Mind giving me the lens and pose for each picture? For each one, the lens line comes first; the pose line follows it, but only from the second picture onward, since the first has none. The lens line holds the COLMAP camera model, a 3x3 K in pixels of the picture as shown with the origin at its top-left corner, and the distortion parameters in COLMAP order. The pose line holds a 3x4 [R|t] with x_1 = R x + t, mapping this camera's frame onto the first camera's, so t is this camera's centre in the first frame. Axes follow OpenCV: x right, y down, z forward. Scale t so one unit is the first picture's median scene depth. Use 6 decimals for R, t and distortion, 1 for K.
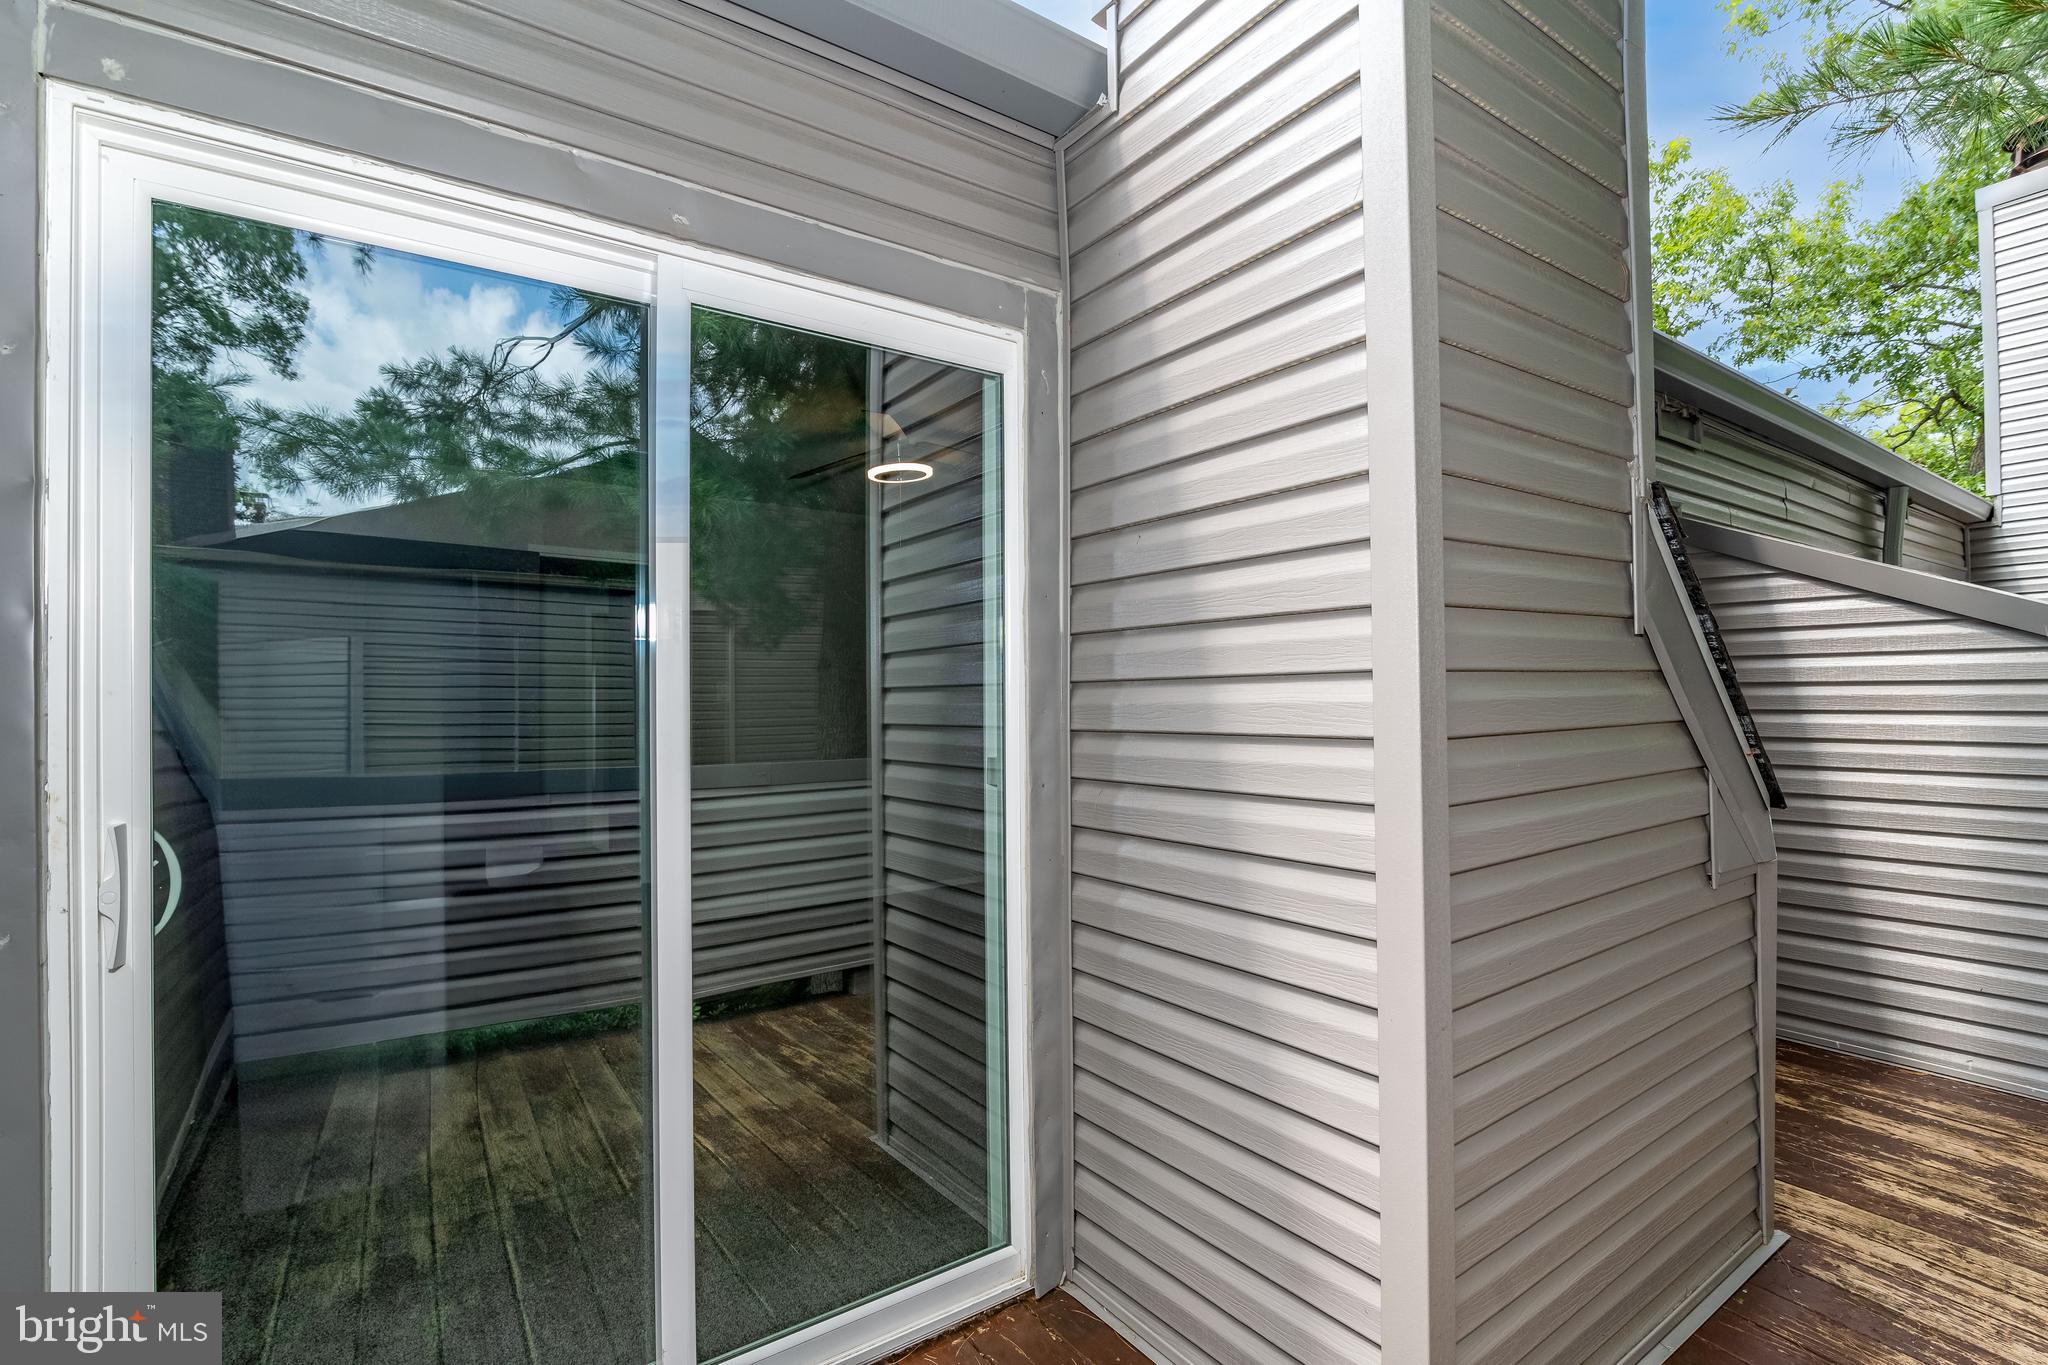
lens RADIAL K [[950.7, 0, 1031.4], [0, 950.7, 683.9], [0, 0, 1]] dist [-0.012907, -0.000386]
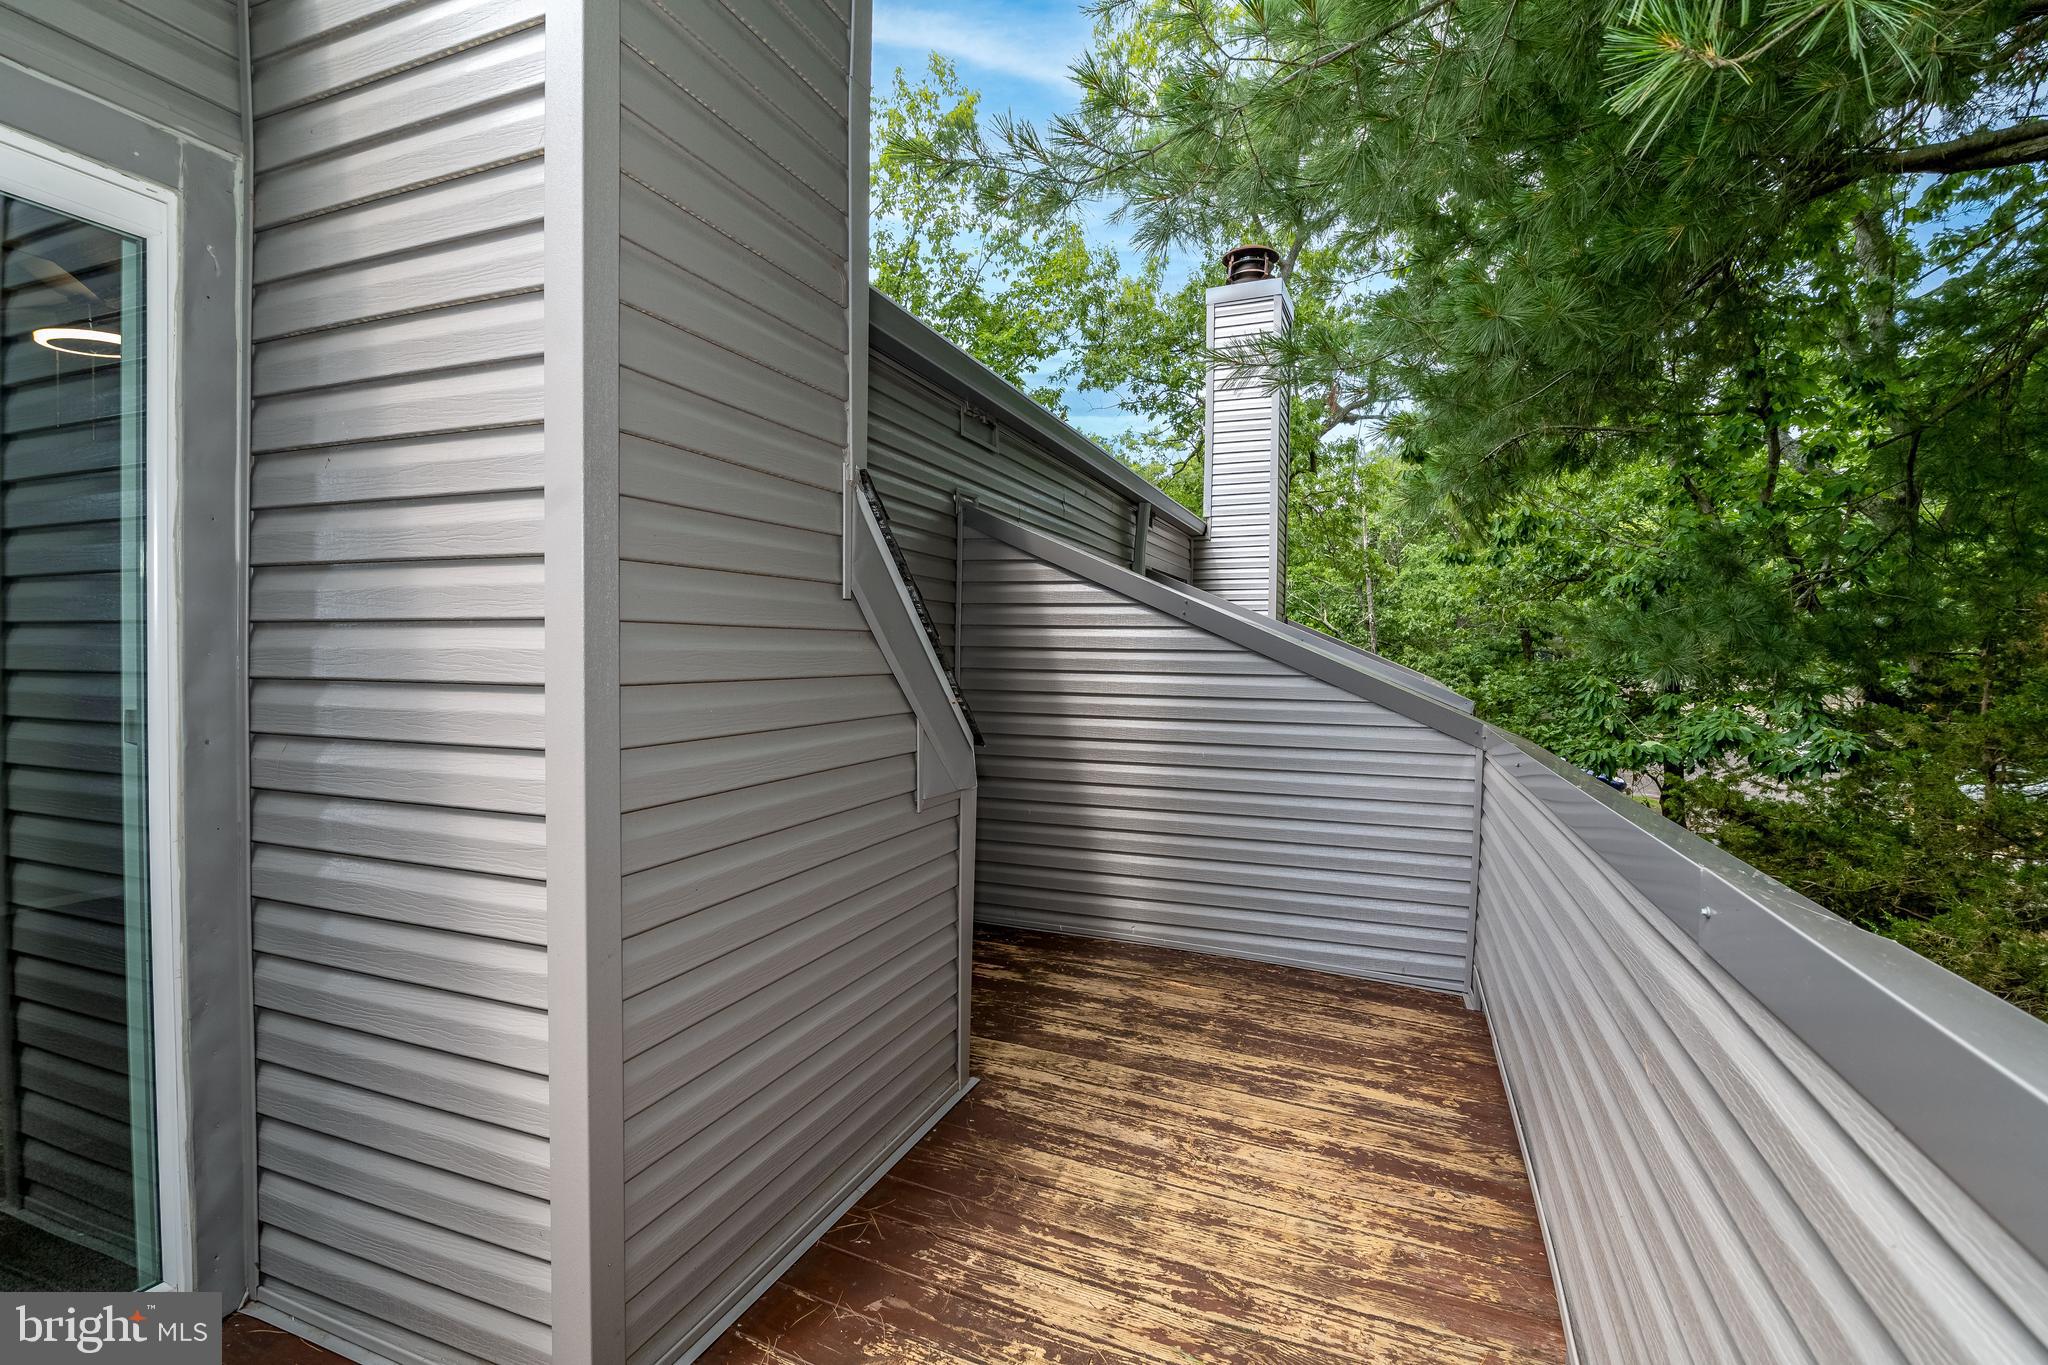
lens RADIAL K [[950.7, 0, 1025.5], [0, 950.7, 684.3], [0, 0, 1]] dist [-0.012907, -0.000386]
pose [[0.839436, 0.004449, 0.543440, 0.165828], [-0.028503, 0.998951, 0.035850, 0.004016], [-0.542710, -0.045583, 0.838682, -0.095627]]
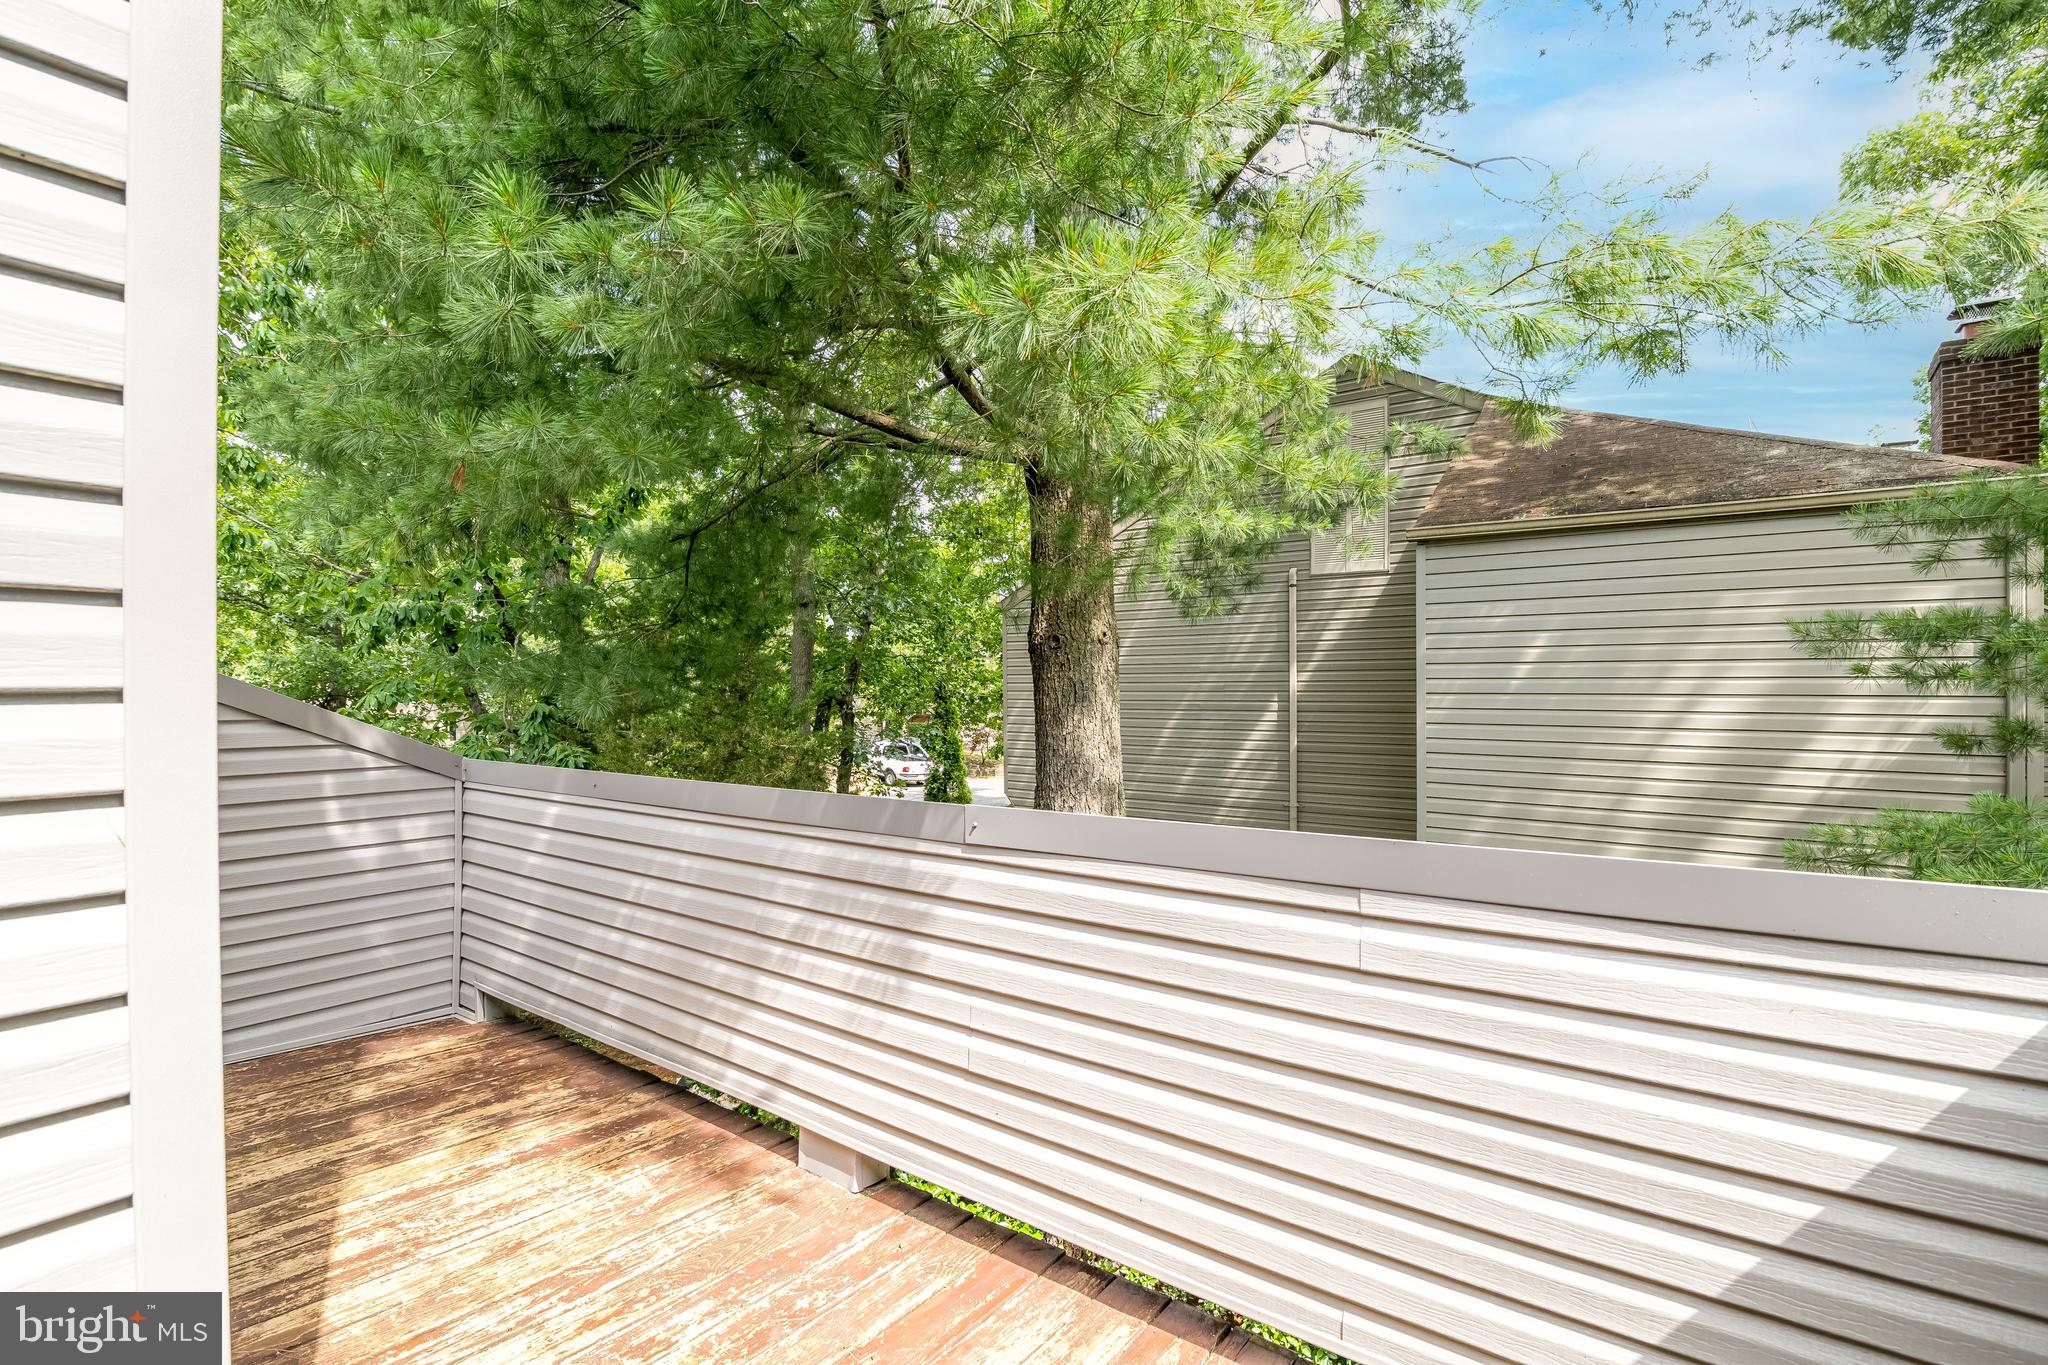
lens RADIAL K [[950.7, 0, 1024.5], [0, 950.7, 686.7], [0, 0, 1]] dist [-0.012907, -0.000386]
pose [[-0.282954, 0.009657, 0.959085, -0.309014], [-0.007408, 0.999897, -0.012254, -0.008403], [-0.959105, -0.010572, -0.282853, 0.400374]]
